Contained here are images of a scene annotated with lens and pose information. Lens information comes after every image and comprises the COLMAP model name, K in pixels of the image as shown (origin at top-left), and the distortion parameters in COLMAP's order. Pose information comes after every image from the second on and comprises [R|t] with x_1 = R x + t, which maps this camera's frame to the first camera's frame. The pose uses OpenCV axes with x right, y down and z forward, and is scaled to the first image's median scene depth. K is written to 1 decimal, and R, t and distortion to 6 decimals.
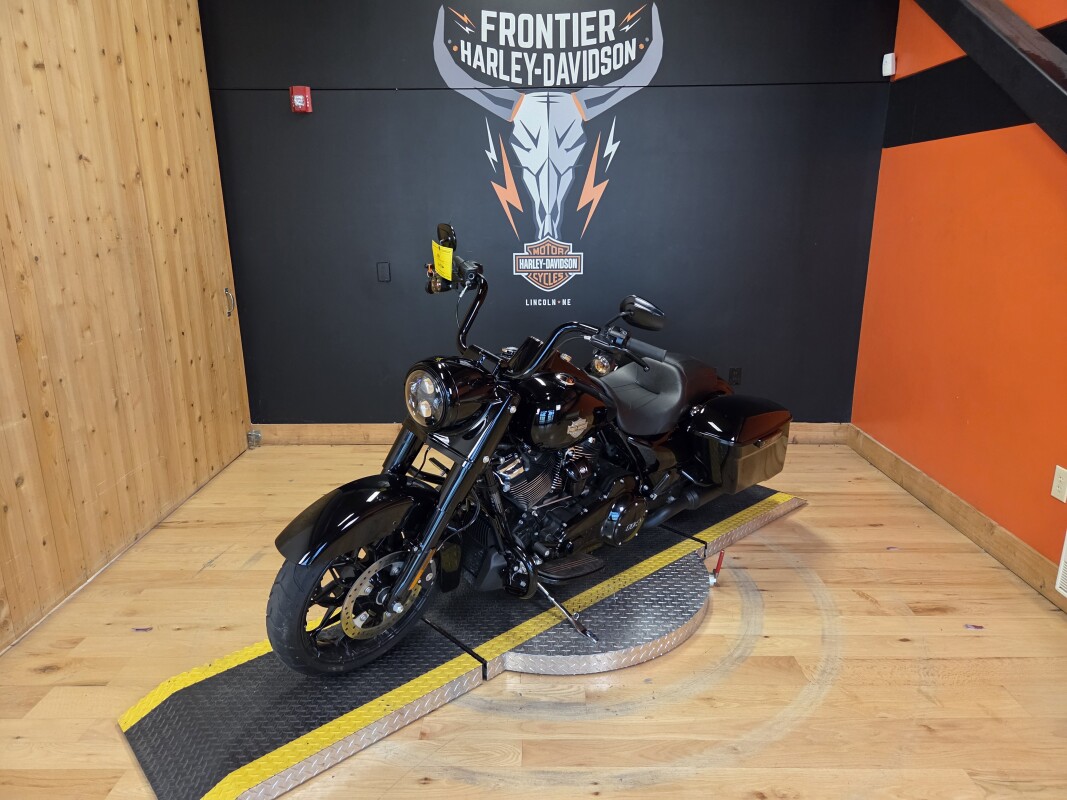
lens RADIAL K [[701.9, 0, 530.7], [0, 701.9, 403.4], [0, 0, 1]] dist [0.048680, -0.032086]
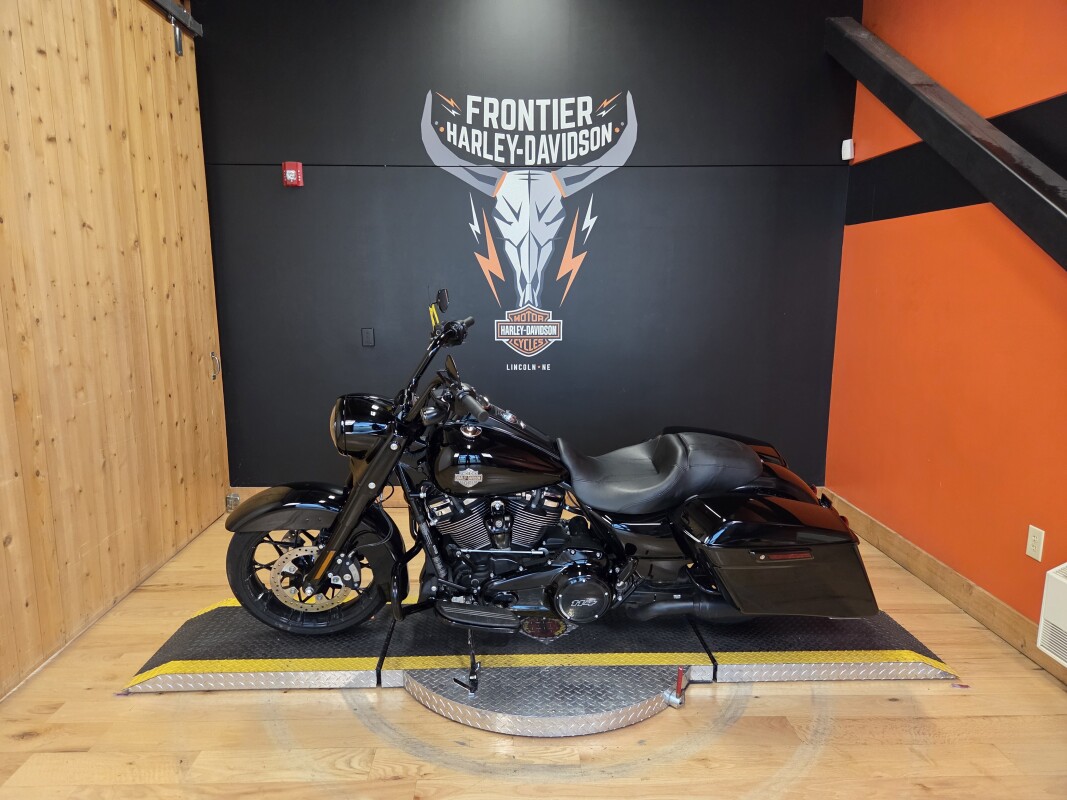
lens RADIAL K [[701.9, 0, 514.5], [0, 701.9, 409.8], [0, 0, 1]] dist [0.048680, -0.032086]
pose [[0.999687, 0.003684, 0.024737, -0.028611], [-0.001468, 0.996030, -0.089009, 0.012411], [-0.024967, 0.088945, 0.995724, -0.019721]]
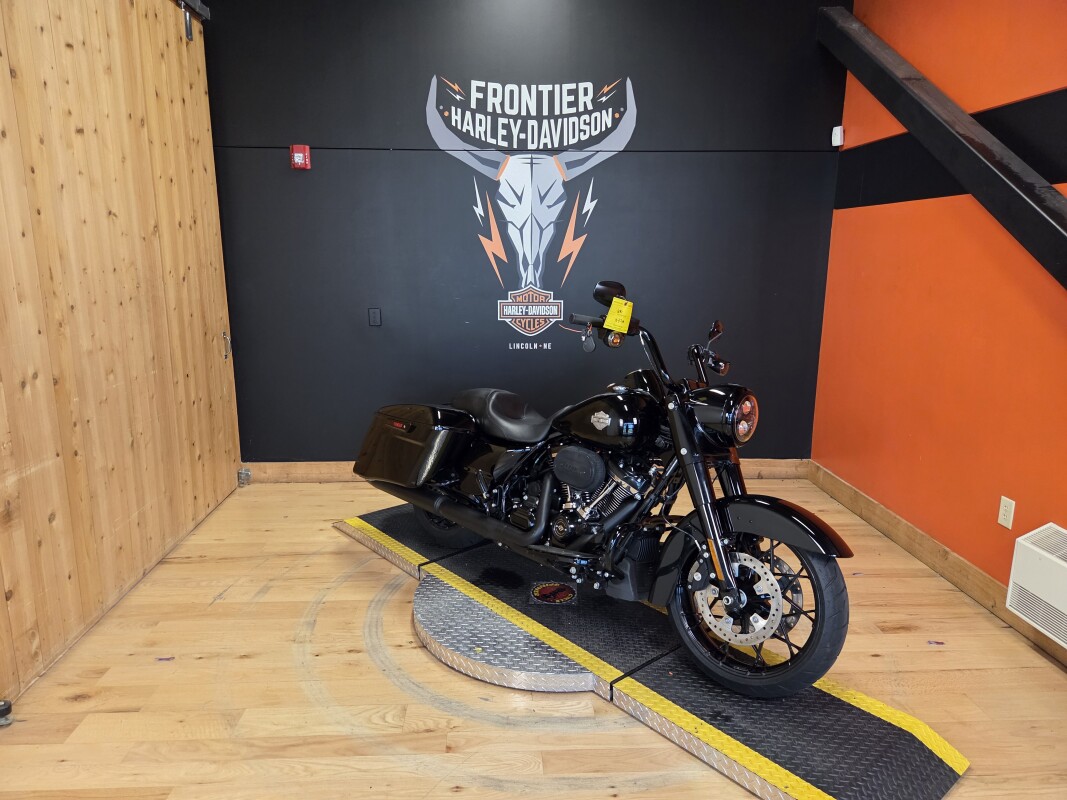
lens RADIAL K [[701.9, 0, 515.6], [0, 701.9, 403.4], [0, 0, 1]] dist [0.048680, -0.032086]
pose [[0.998785, -0.000210, 0.049285, -0.068883], [0.002917, 0.998490, -0.054855, 0.001096], [-0.049199, 0.054933, 0.997277, -0.074484]]
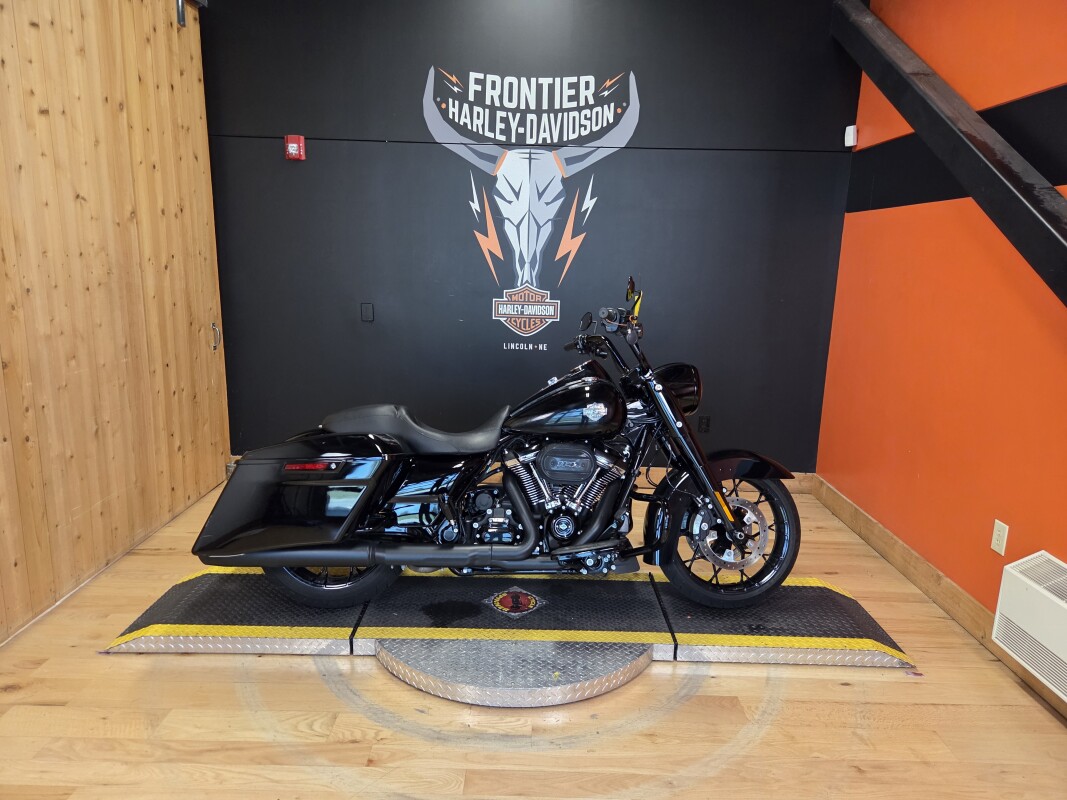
lens RADIAL K [[701.9, 0, 529.3], [0, 701.9, 406.4], [0, 0, 1]] dist [0.048680, -0.032086]
pose [[0.999428, 0.032973, 0.007451, 0.036072], [-0.032510, 0.997928, -0.055519, 0.001672], [-0.009266, 0.055245, 0.998430, -0.039178]]
